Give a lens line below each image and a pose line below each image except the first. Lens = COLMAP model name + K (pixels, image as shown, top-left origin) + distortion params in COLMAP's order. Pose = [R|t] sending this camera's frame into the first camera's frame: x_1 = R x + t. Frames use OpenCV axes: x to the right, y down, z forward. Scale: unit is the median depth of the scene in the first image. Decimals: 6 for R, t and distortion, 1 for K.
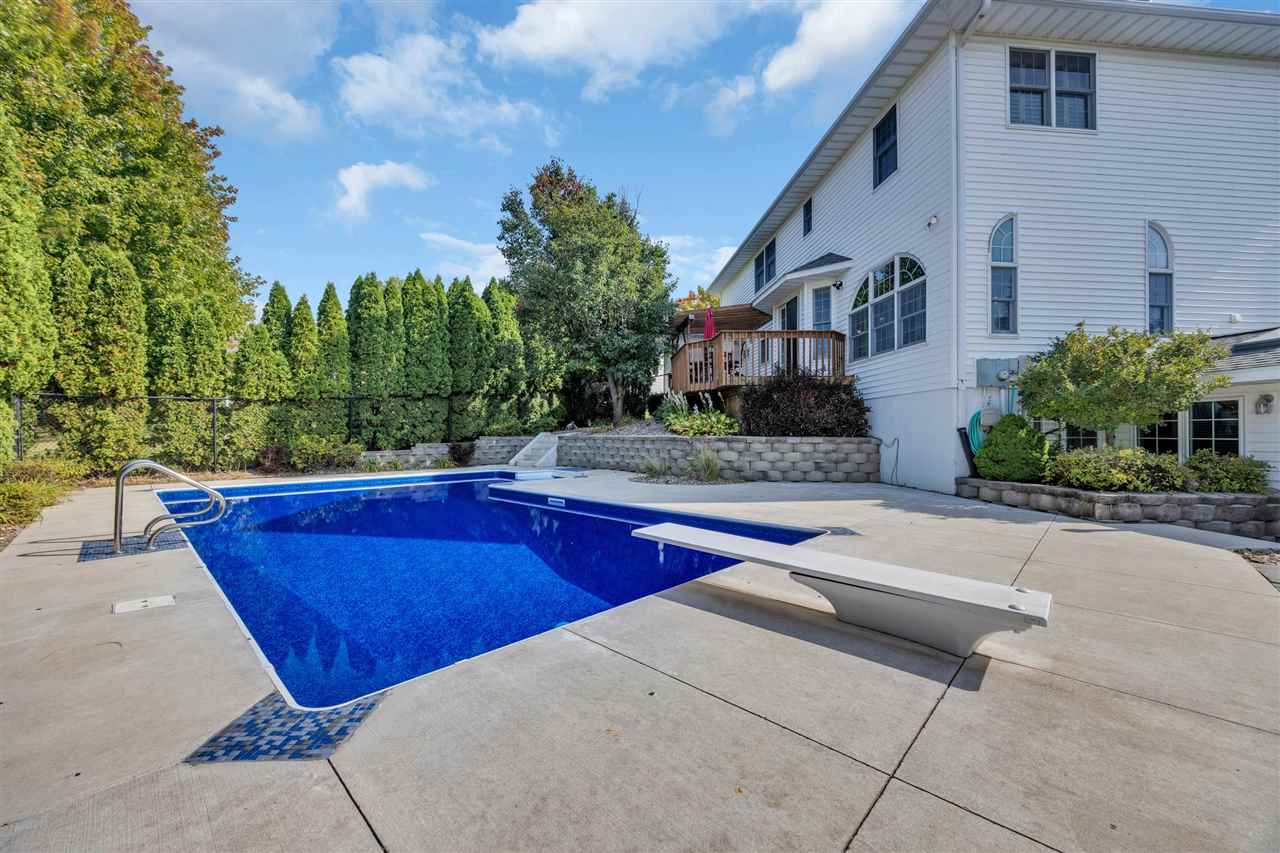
lens RADIAL K [[496.1, 0, 640.0], [0, 496.1, 426.5], [0, 0, 1]] dist [-0.008625, -0.000095]
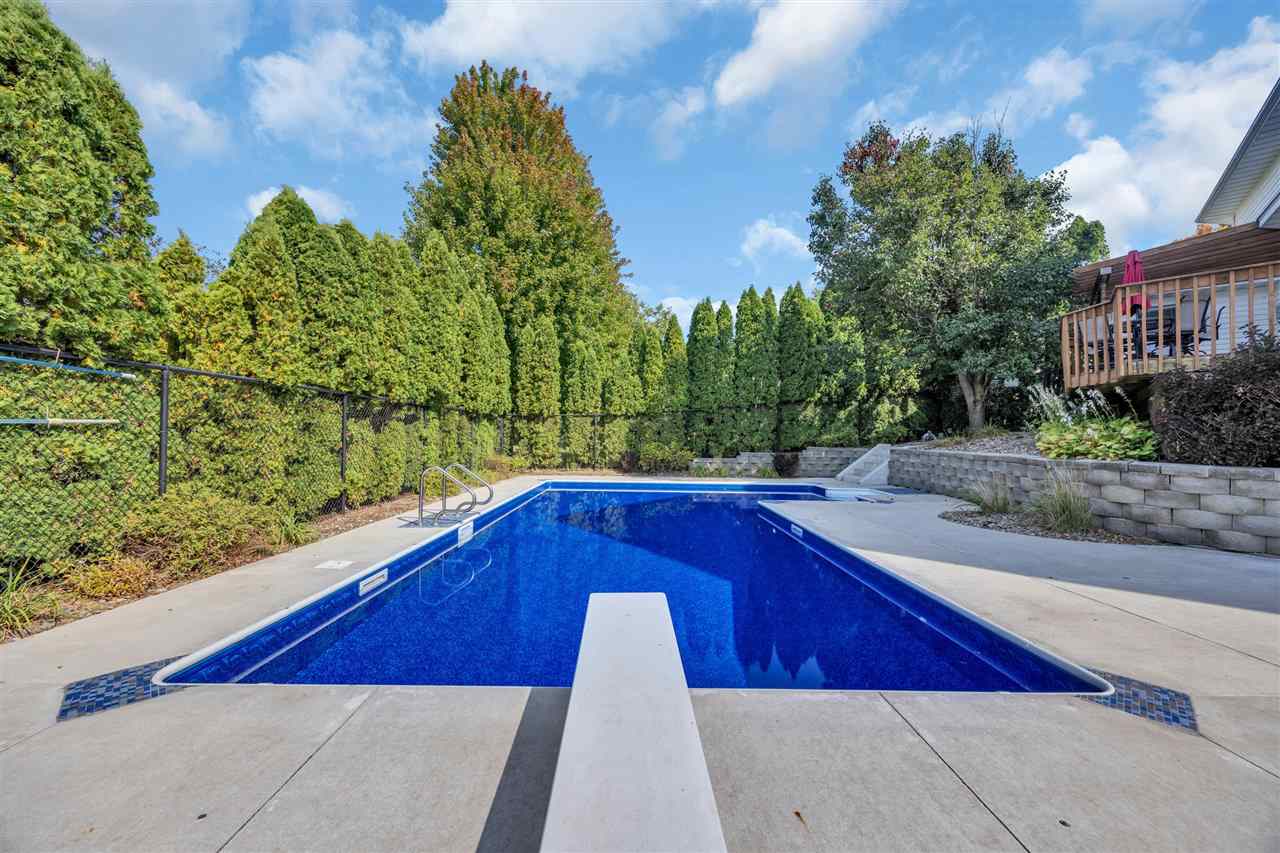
lens RADIAL K [[486.4, 0, 640.0], [0, 486.4, 426.5], [0, 0, 1]] dist [-0.002138, -0.000276]
pose [[0.691209, -0.003269, -0.722648, 0.166408], [-0.004365, 0.999953, -0.008698, -0.012260], [0.722642, 0.009167, 0.691162, 0.151082]]
